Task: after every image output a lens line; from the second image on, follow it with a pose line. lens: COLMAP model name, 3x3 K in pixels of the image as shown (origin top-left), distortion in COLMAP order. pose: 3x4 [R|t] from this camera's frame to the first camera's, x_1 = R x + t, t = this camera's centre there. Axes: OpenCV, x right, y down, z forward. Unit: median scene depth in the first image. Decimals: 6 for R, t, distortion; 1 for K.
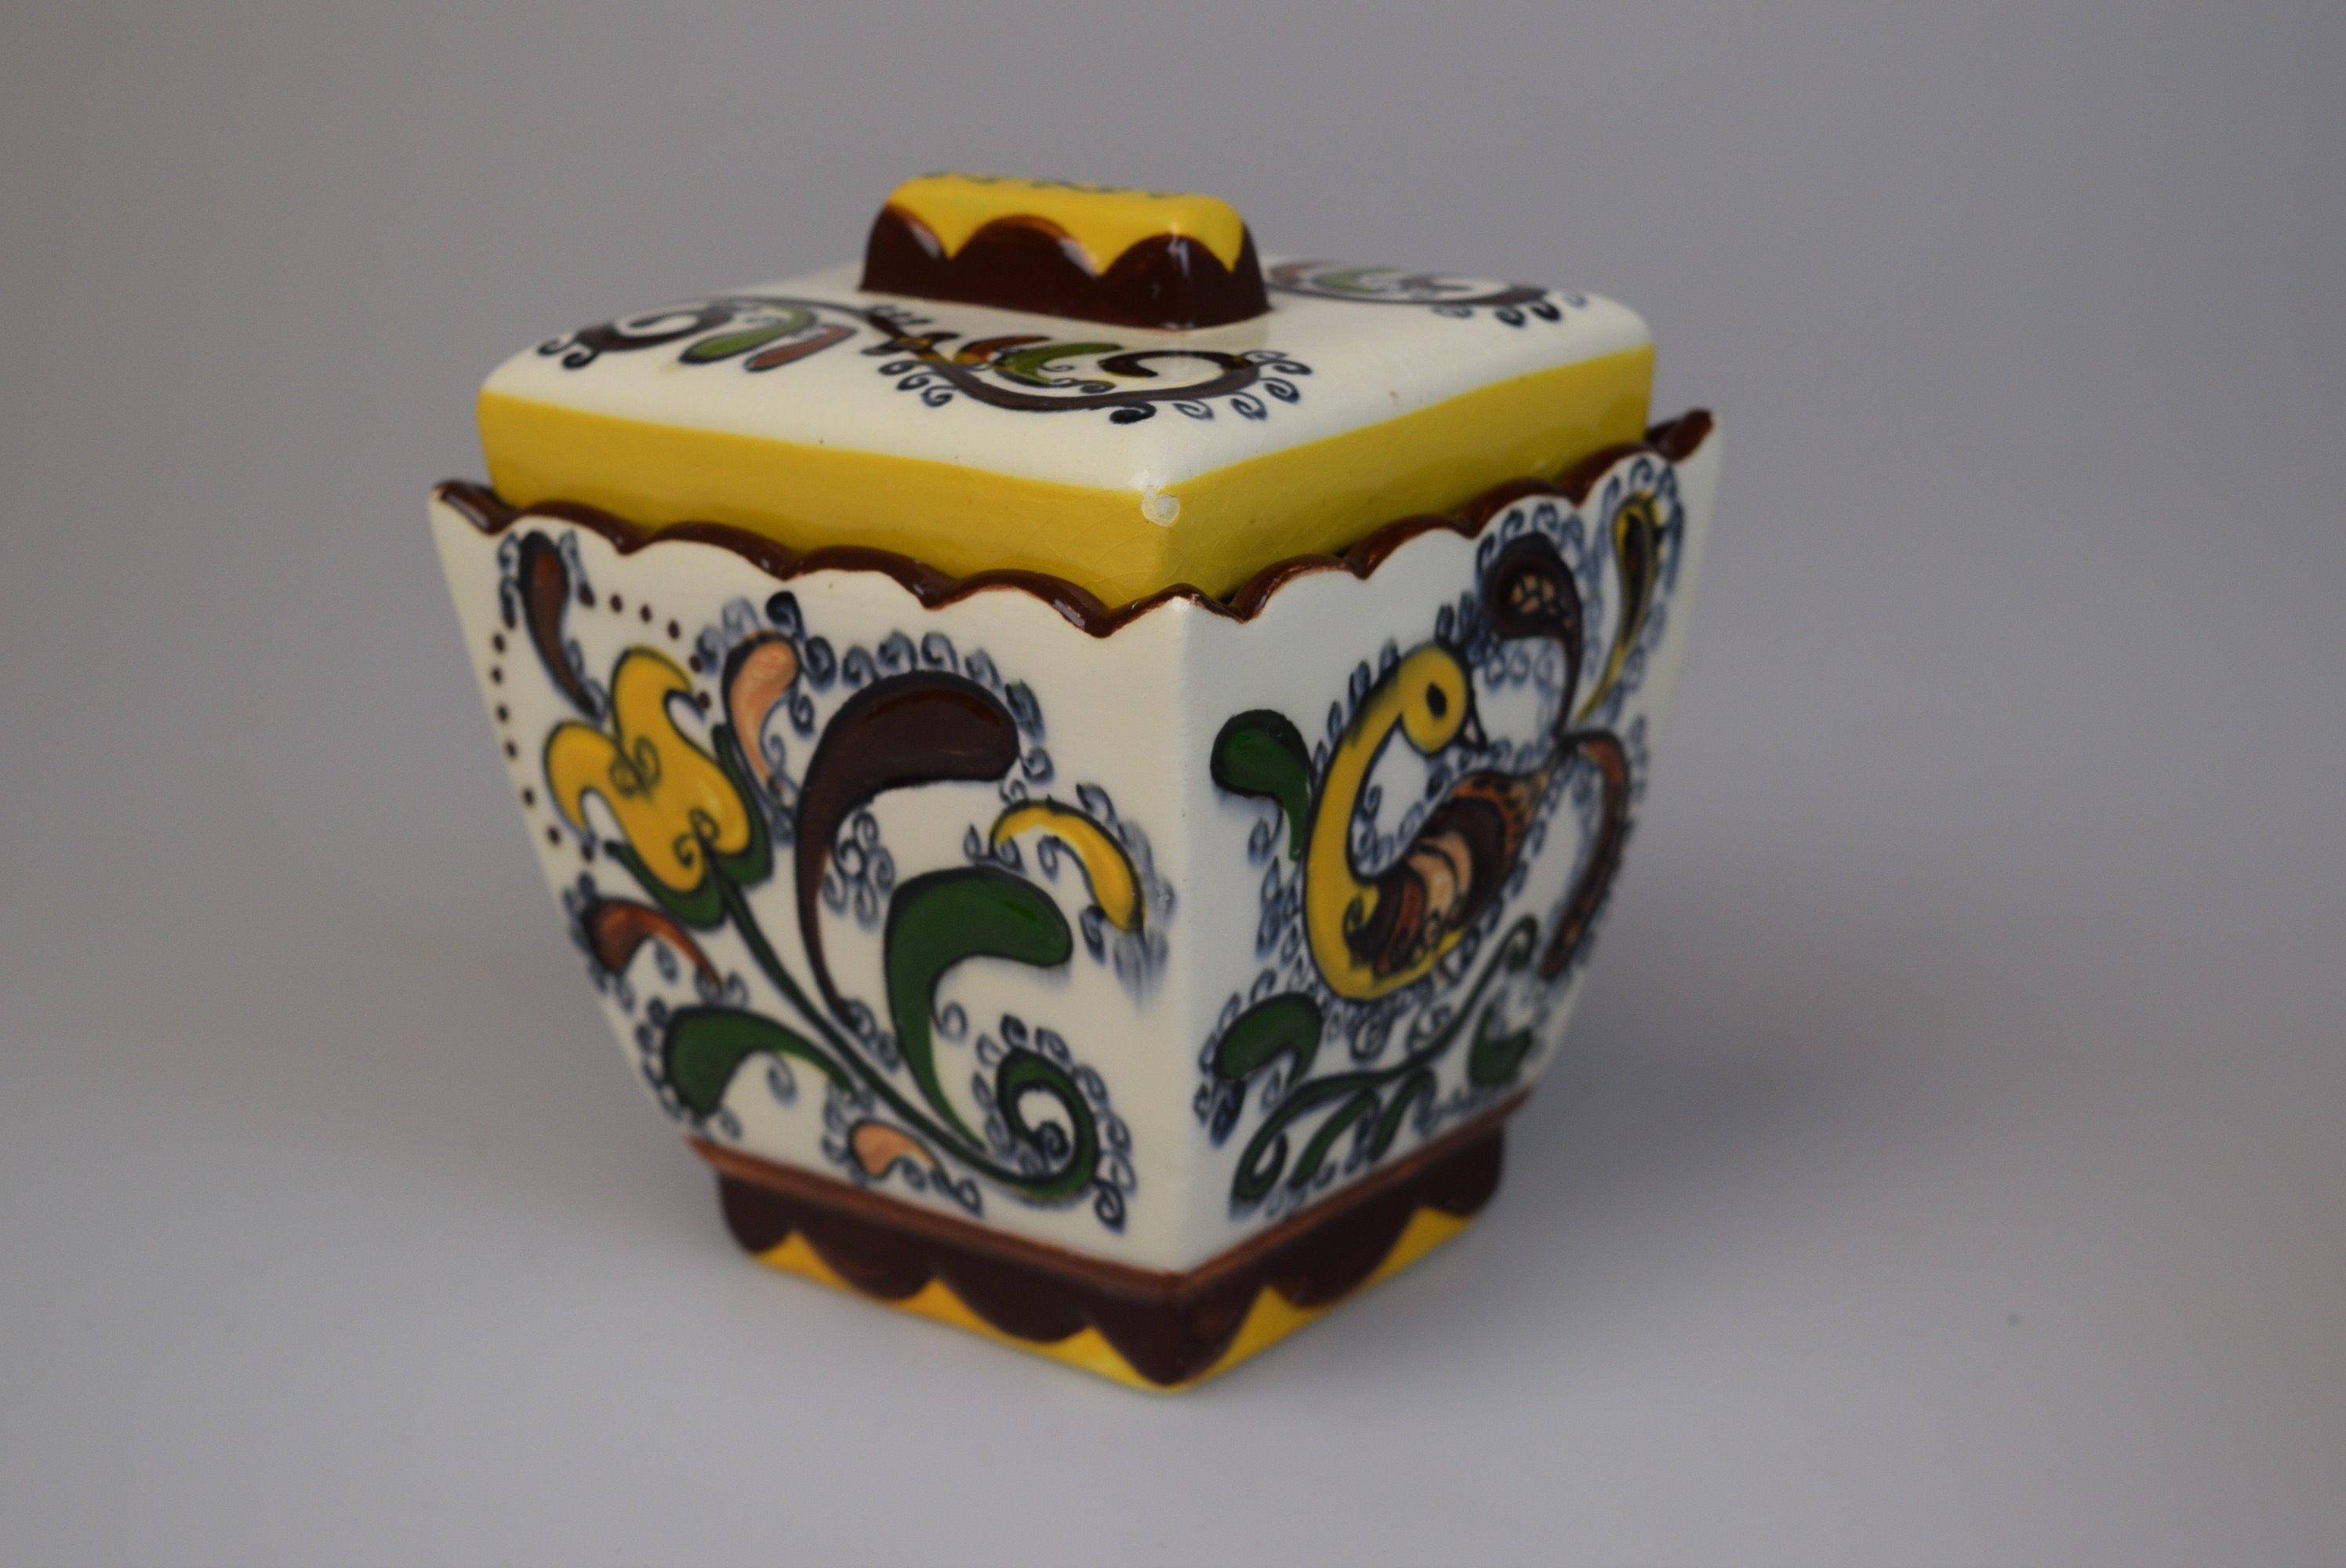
lens RADIAL K [[4358.4, 0, 1169.3], [0, 4358.4, 785.6], [0, 0, 1]] dist [0.036875, 0.000000]
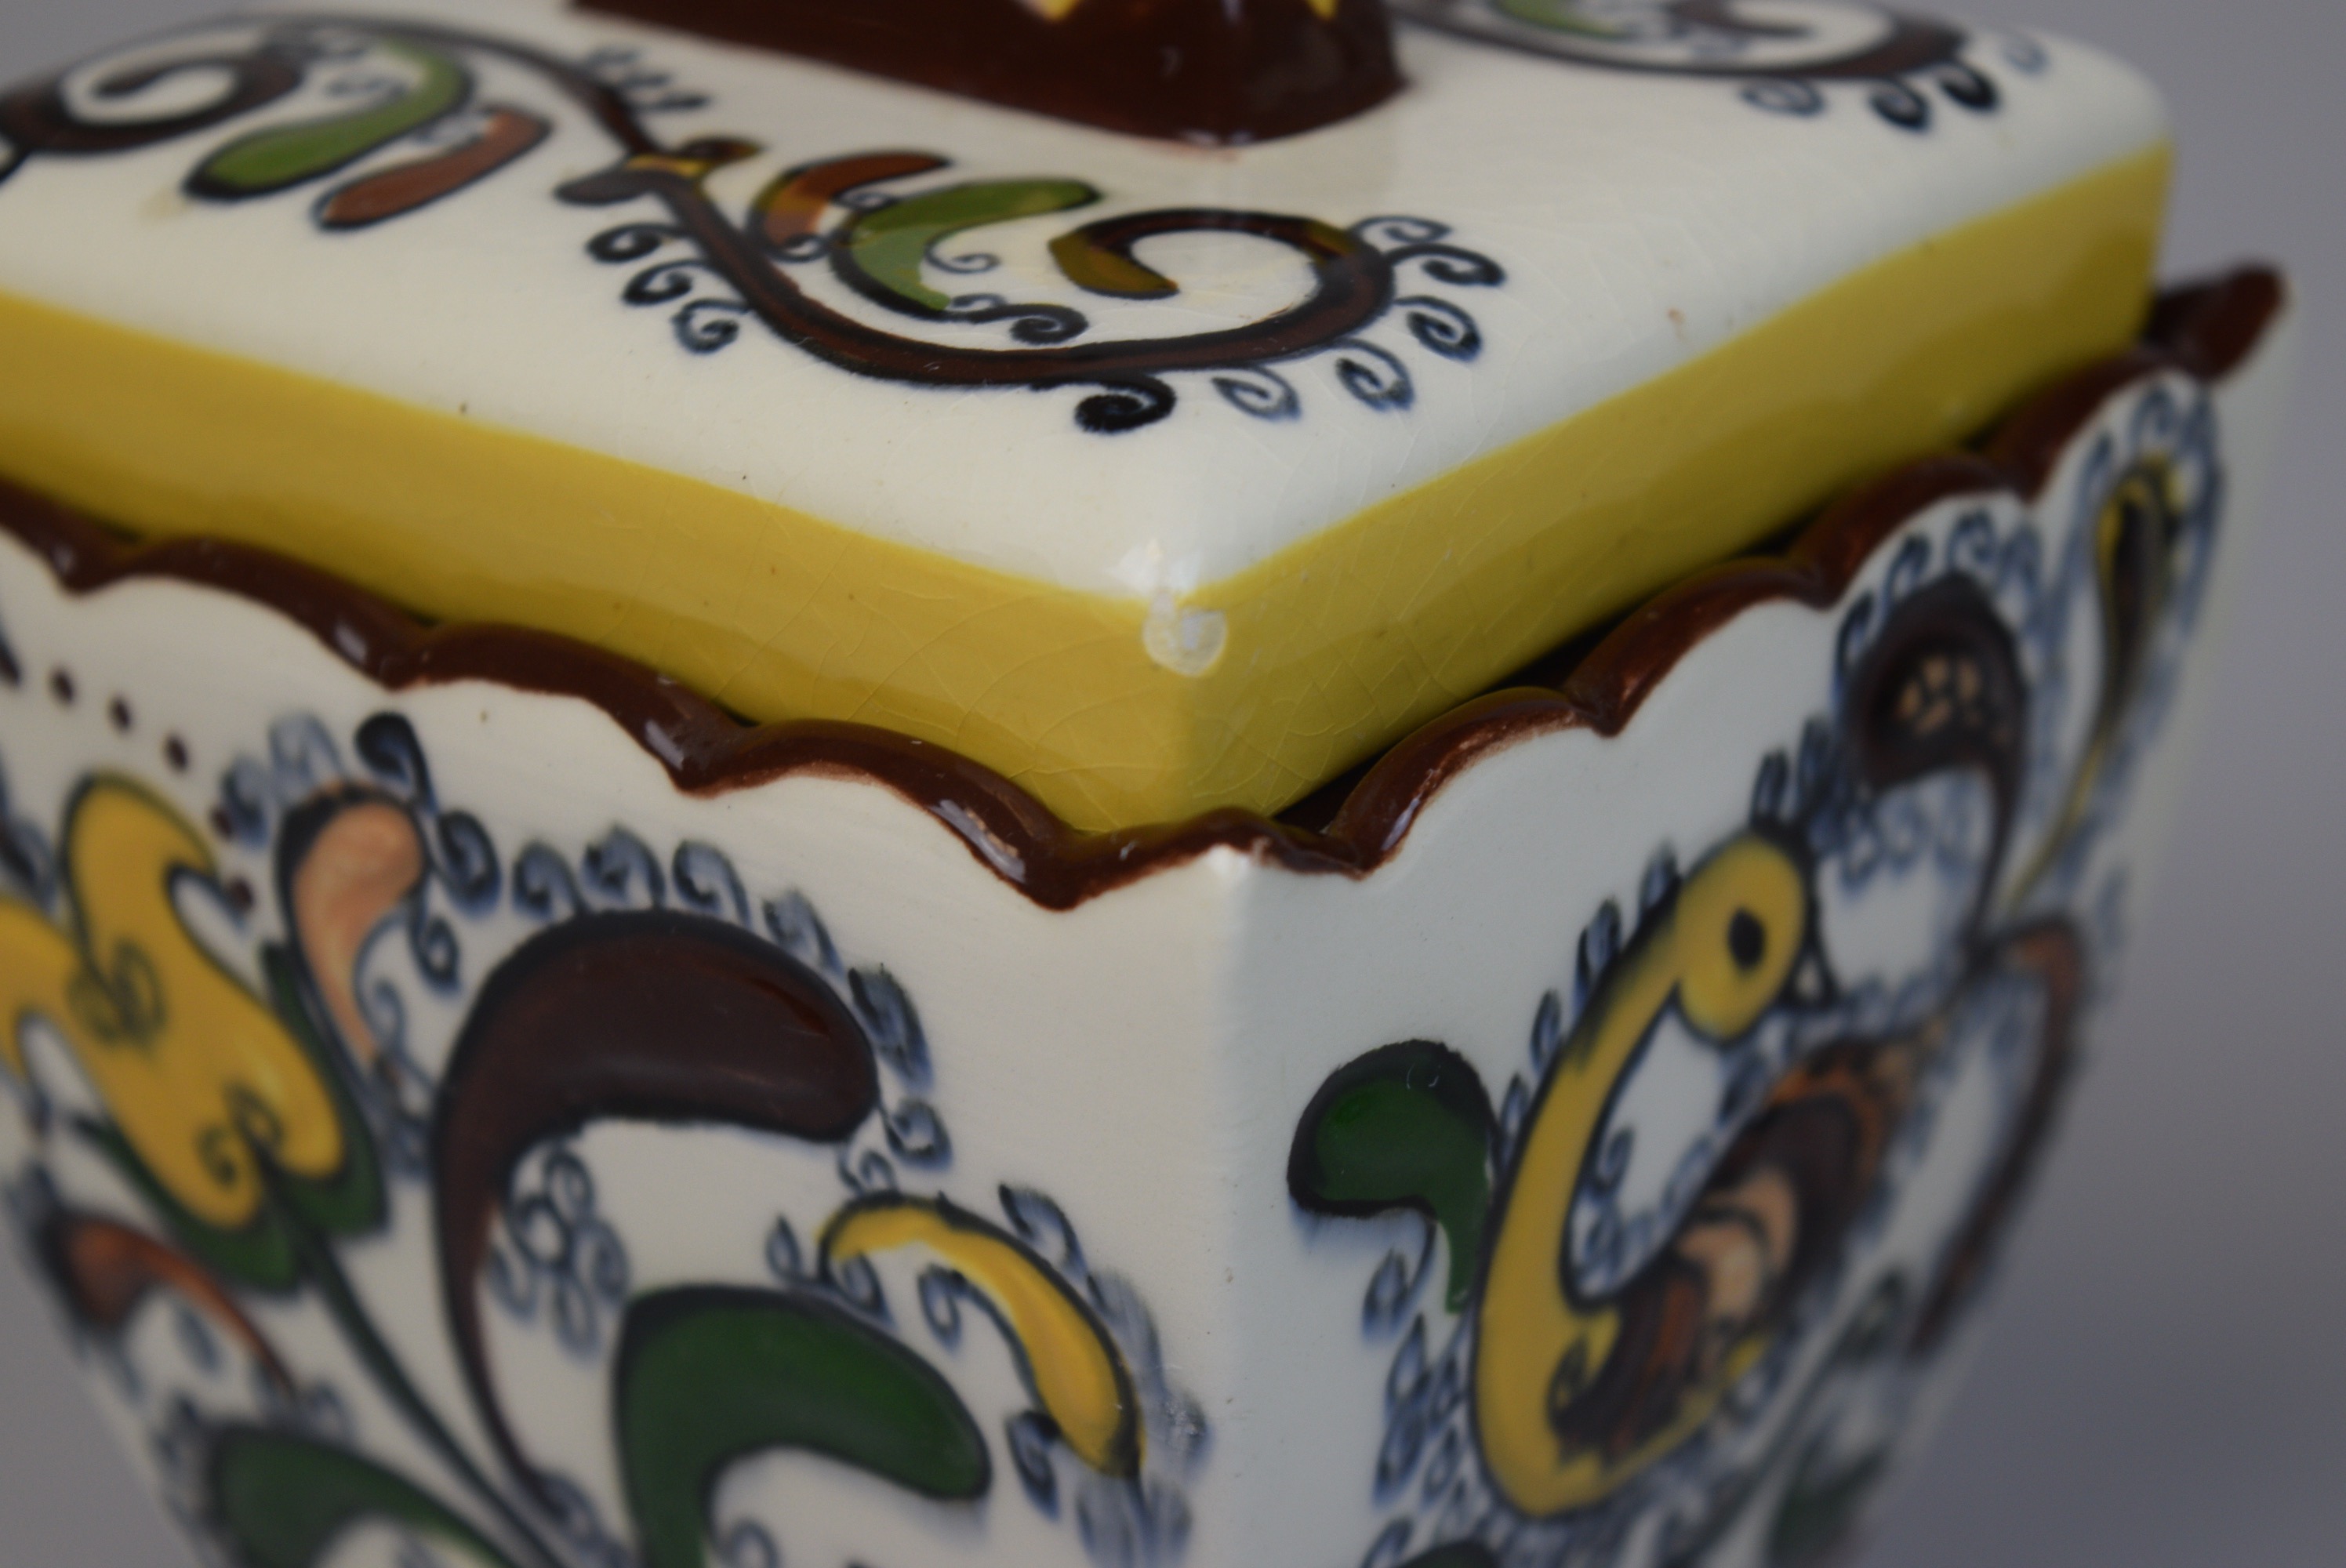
lens RADIAL K [[5327.9, 0, 1179.1], [0, 5327.9, 783.2], [0, 0, 1]] dist [0.074367, 0.000000]
pose [[0.999945, 0.006443, 0.008300, -0.006552], [-0.007405, 0.992548, 0.121630, -0.106376], [-0.007455, -0.121685, 0.992541, 0.408239]]
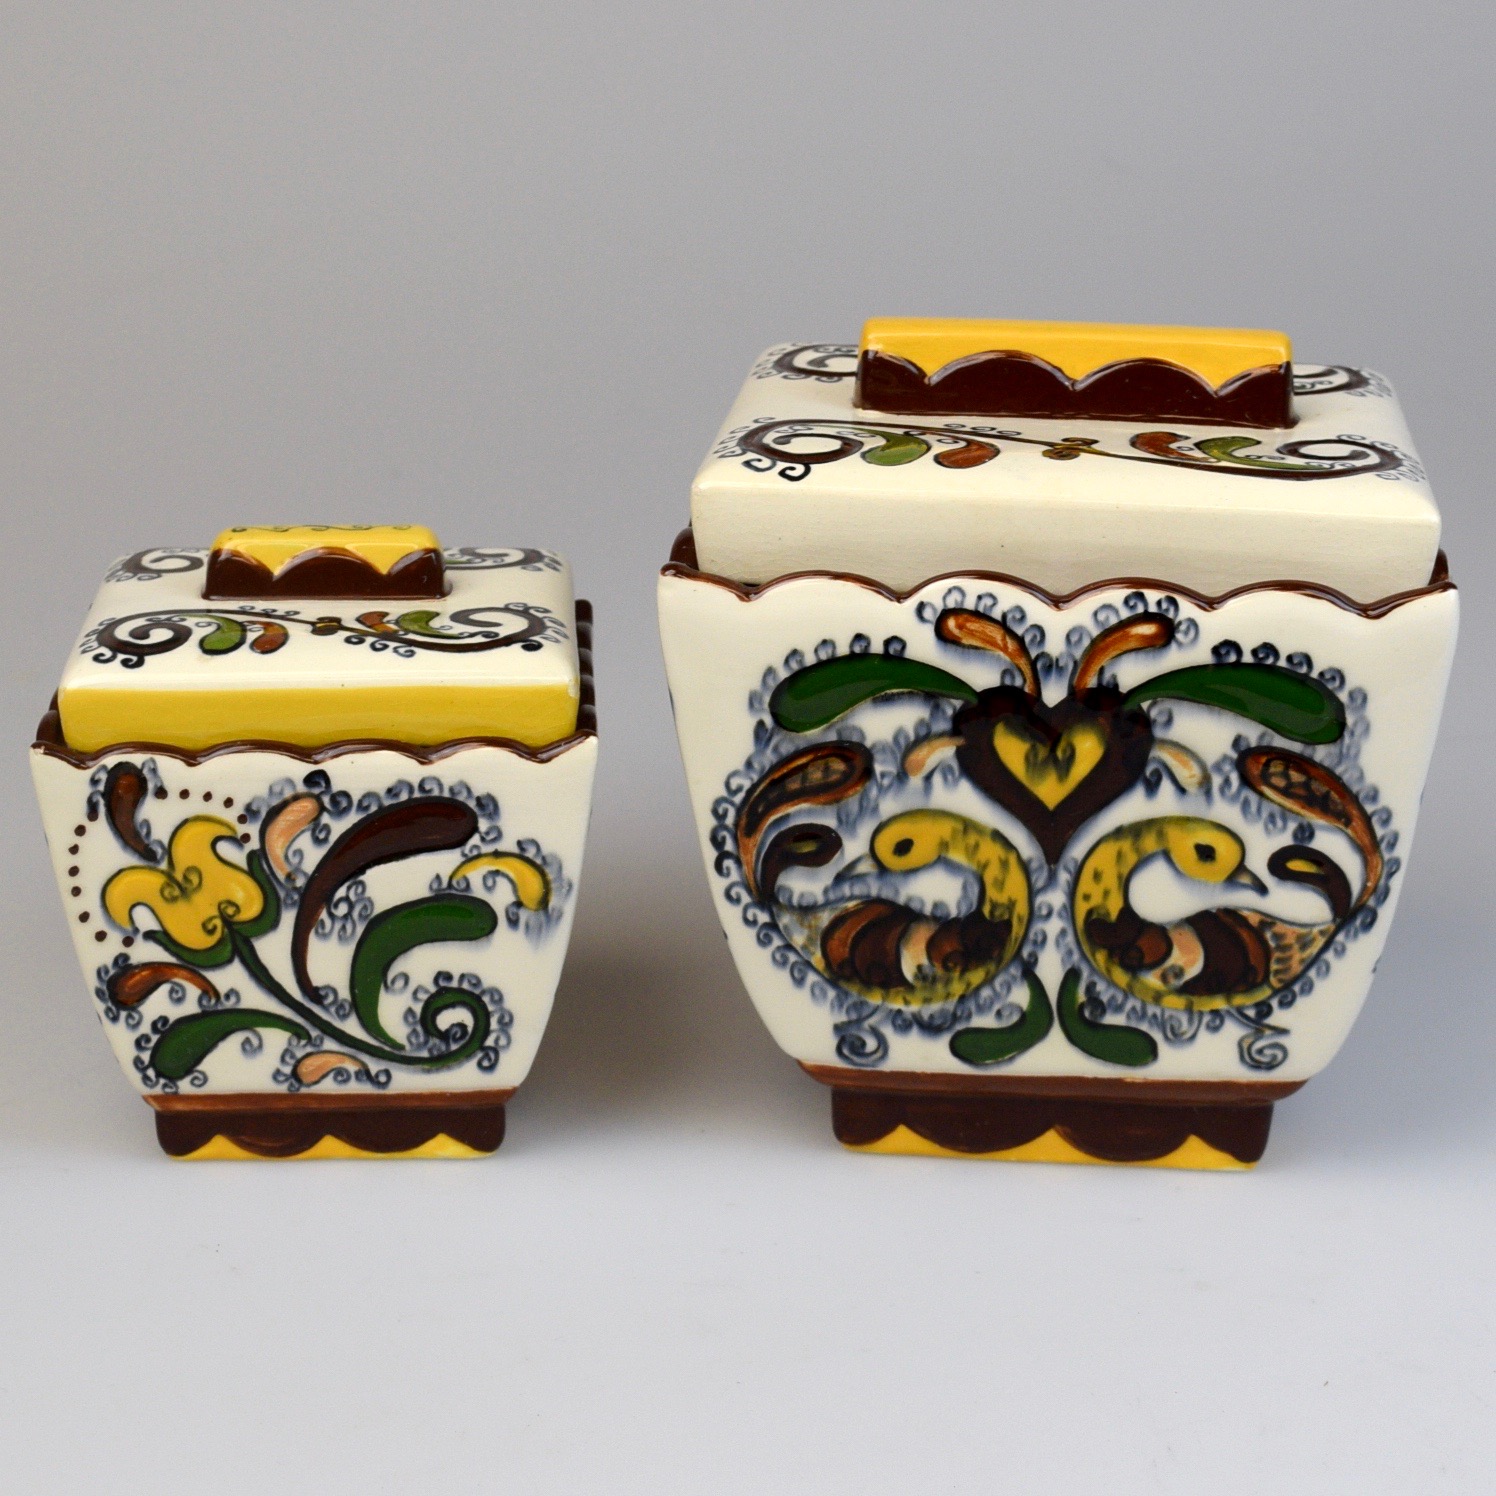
lens RADIAL K [[3667.4, 0, 747.0], [0, 3667.4, 748.7], [0, 0, 1]] dist [0.261109, 0.000000]
pose [[0.734862, -0.164440, 0.657980, -0.957491], [0.158061, 0.984971, 0.069631, -0.130270], [-0.659542, 0.052832, 0.749809, -0.282682]]
